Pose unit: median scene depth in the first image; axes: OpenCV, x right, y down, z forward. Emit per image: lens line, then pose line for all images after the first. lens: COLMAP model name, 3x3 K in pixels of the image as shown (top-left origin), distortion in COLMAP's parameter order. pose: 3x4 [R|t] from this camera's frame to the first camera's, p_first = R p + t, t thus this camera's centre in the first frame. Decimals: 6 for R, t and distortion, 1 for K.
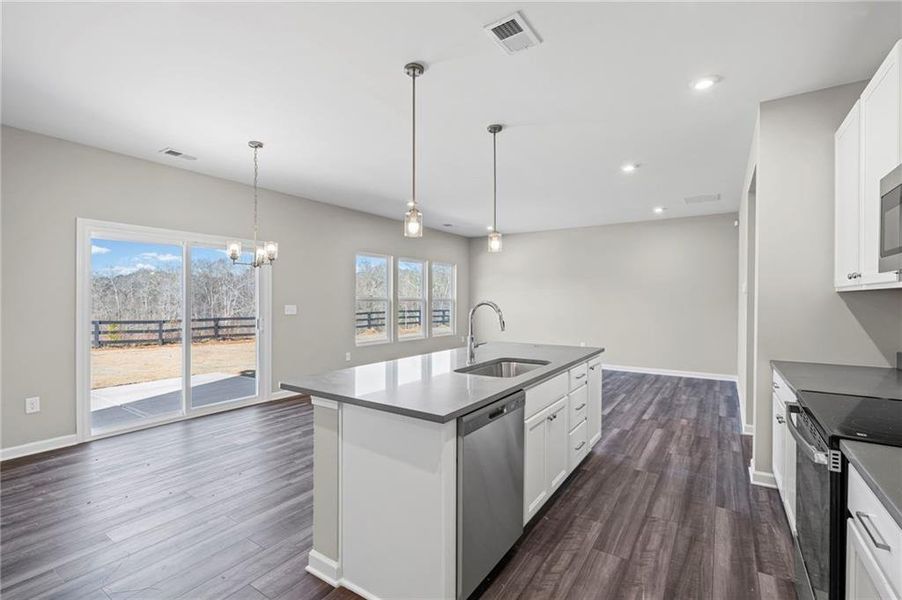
lens RADIAL K [[407.7, 0, 446.1], [0, 407.7, 301.4], [0, 0, 1]] dist [-0.009079, 0.004284]
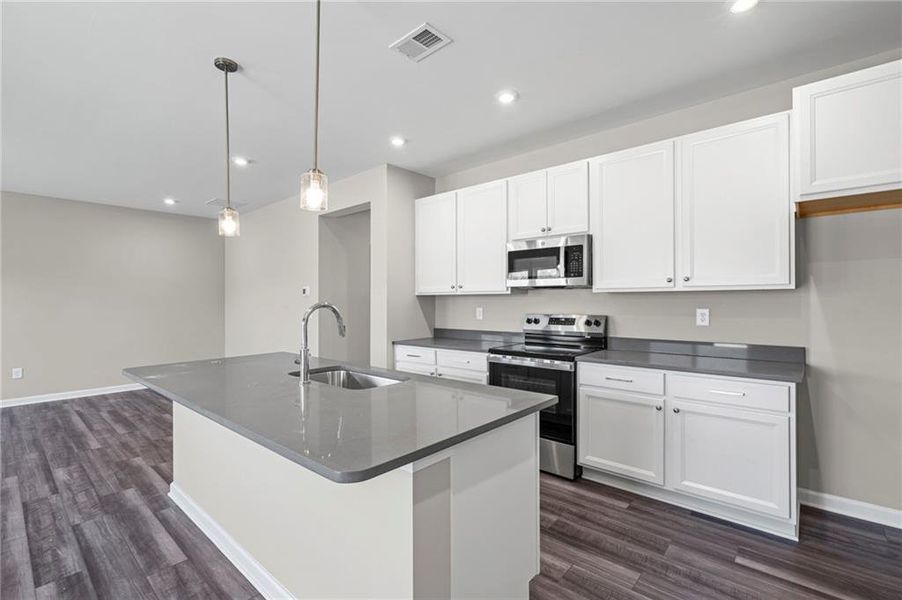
lens RADIAL K [[409.2, 0, 456.2], [0, 409.2, 293.5], [0, 0, 1]] dist [-0.004415, -0.000443]
pose [[0.113968, 0.018592, 0.993310, -0.266451], [0.009448, 0.999759, -0.019797, 0.000983], [-0.993439, 0.011641, 0.113765, 0.250510]]
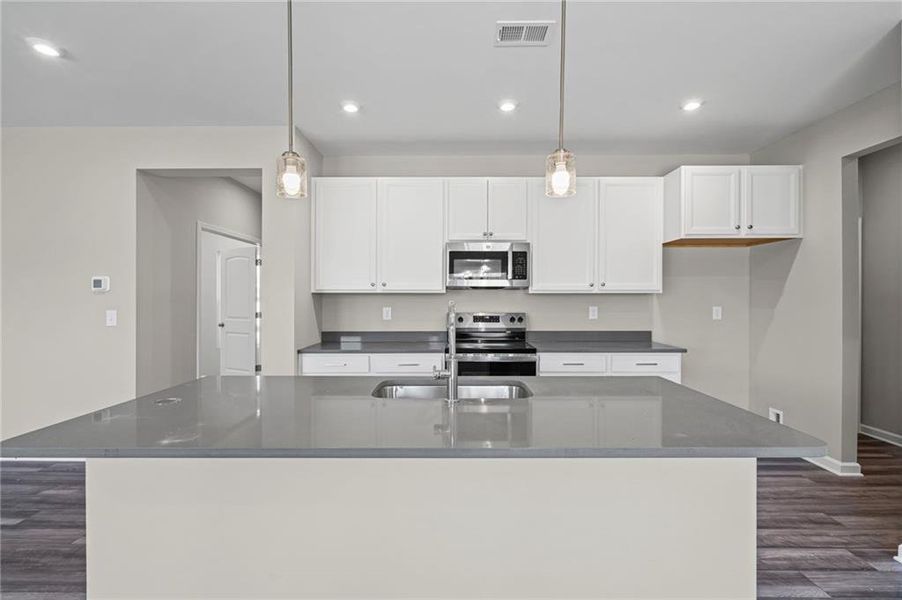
lens RADIAL K [[409.2, 0, 453.2], [0, 409.2, 297.6], [0, 0, 1]] dist [-0.004415, -0.000443]
pose [[-0.562362, 0.005518, 0.826873, -0.180031], [0.004347, 0.999984, -0.003717, -0.000501], [-0.826880, 0.001504, -0.562377, 0.532300]]
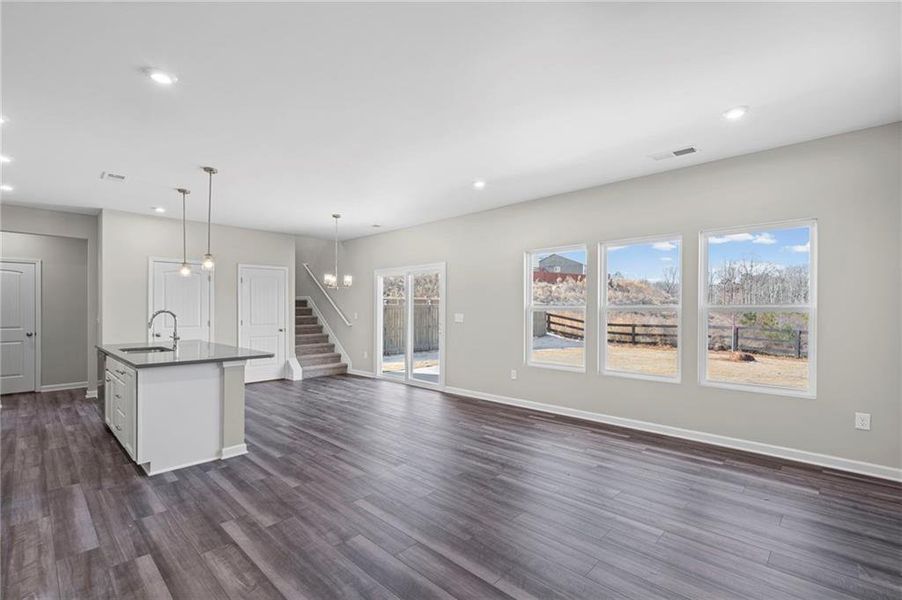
lens RADIAL K [[410.2, 0, 447.6], [0, 410.2, 303.9], [0, 0, 1]] dist [0.001010, 0.001853]
pose [[-0.172826, -0.004375, -0.984943, 0.583675], [0.001525, 0.999988, -0.004710, -0.005332], [0.984951, -0.002316, -0.172818, 0.926677]]
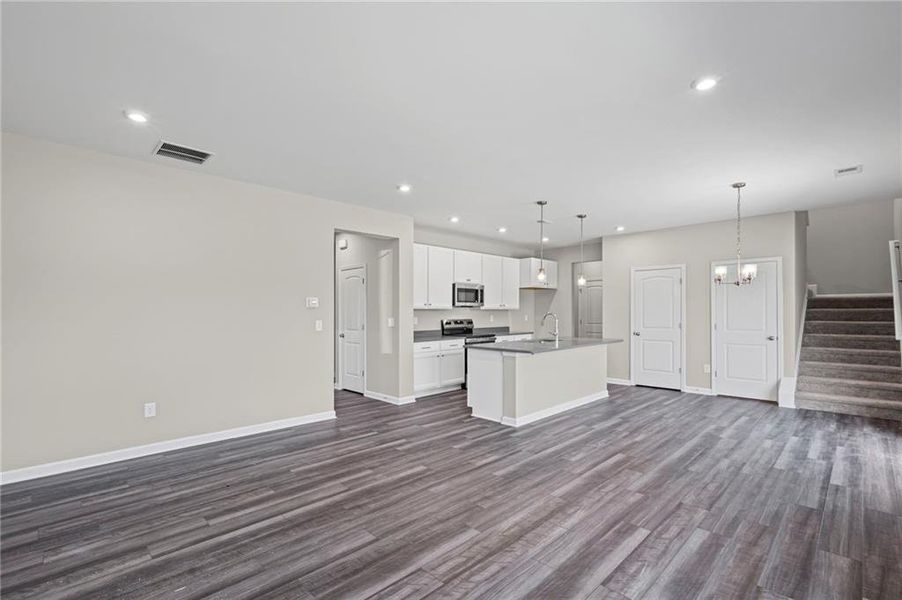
lens RADIAL K [[407.7, 0, 455.7], [0, 407.7, 311.0], [0, 0, 1]] dist [-0.009079, 0.004284]
pose [[-0.984249, 0.006564, 0.176668, 0.077722], [0.006804, 0.999977, 0.000752, -0.004506], [-0.176658, 0.001943, -0.984270, 1.249523]]
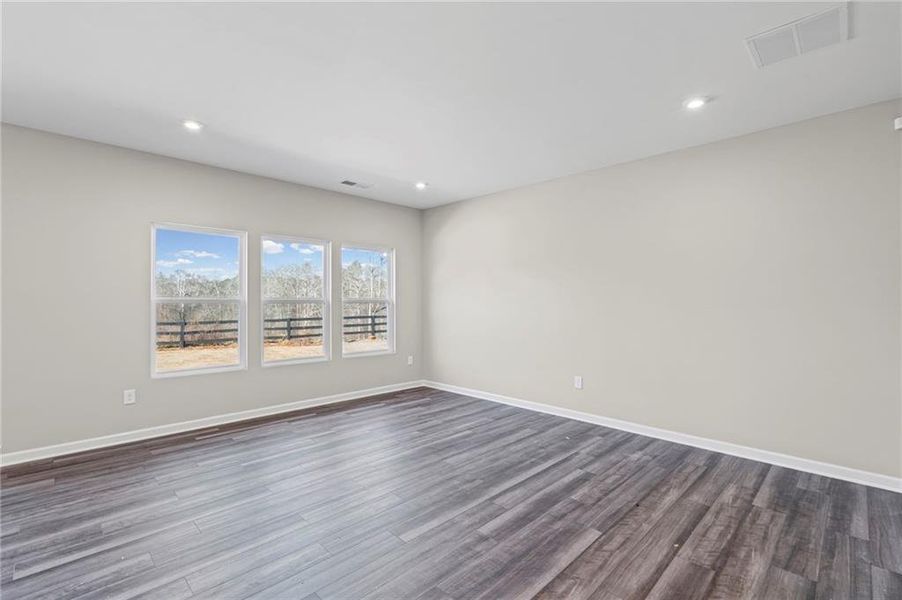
lens RADIAL K [[407.7, 0, 452.2], [0, 407.7, 268.2], [0, 0, 1]] dist [-0.009079, 0.004284]
pose [[0.983822, -0.010024, -0.178869, 0.300779], [-0.005615, 0.996218, -0.086711, 0.000848], [0.179062, 0.086312, 0.980044, 0.447529]]
